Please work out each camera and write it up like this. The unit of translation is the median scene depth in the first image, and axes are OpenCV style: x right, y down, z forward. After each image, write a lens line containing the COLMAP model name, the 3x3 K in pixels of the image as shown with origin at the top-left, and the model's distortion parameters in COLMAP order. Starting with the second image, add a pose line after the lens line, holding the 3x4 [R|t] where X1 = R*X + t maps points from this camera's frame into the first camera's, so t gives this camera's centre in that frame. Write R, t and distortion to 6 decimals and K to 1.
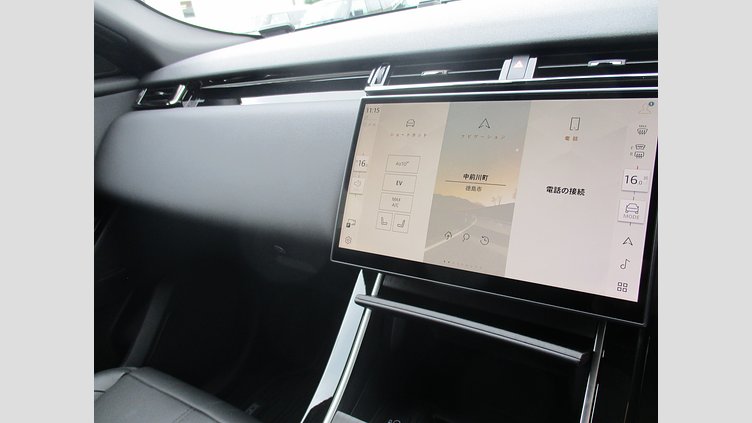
lens RADIAL K [[465.1, 0, 376.0], [0, 465.1, 211.5], [0, 0, 1]] dist [-0.025276, -0.000196]
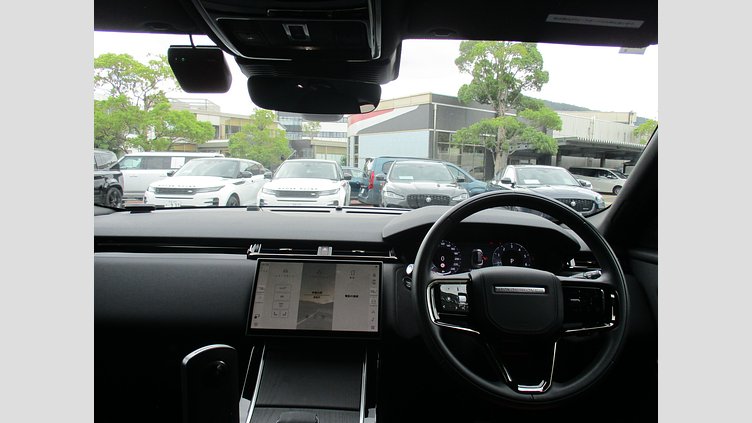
lens RADIAL K [[465.1, 0, 376.0], [0, 465.1, 211.5], [0, 0, 1]] dist [-0.025276, -0.000196]
pose [[0.831976, 0.117870, 0.542146, -0.918718], [0.078195, 0.942506, -0.324912, 0.347125], [-0.549273, 0.312712, 0.774926, -1.233907]]
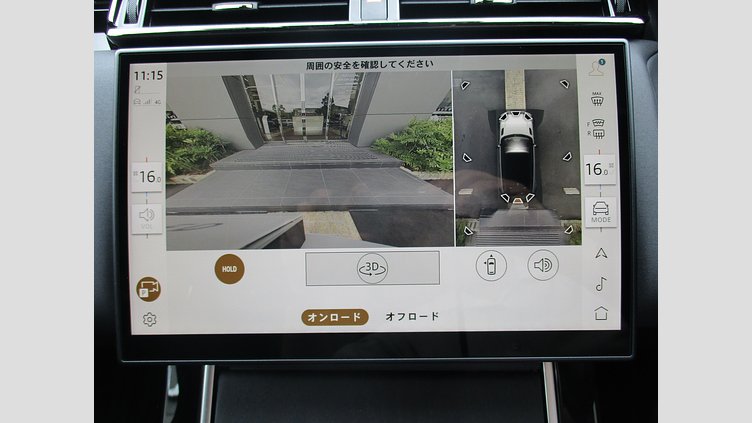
lens RADIAL K [[460.8, 0, 376.0], [0, 460.8, 211.5], [0, 0, 1]] dist [-0.022393, 0.000189]
pose [[0.835850, -0.187563, 0.515922, -0.104836], [0.122919, 0.979903, 0.157101, -0.132378], [-0.535020, -0.067896, 0.842107, 0.467891]]
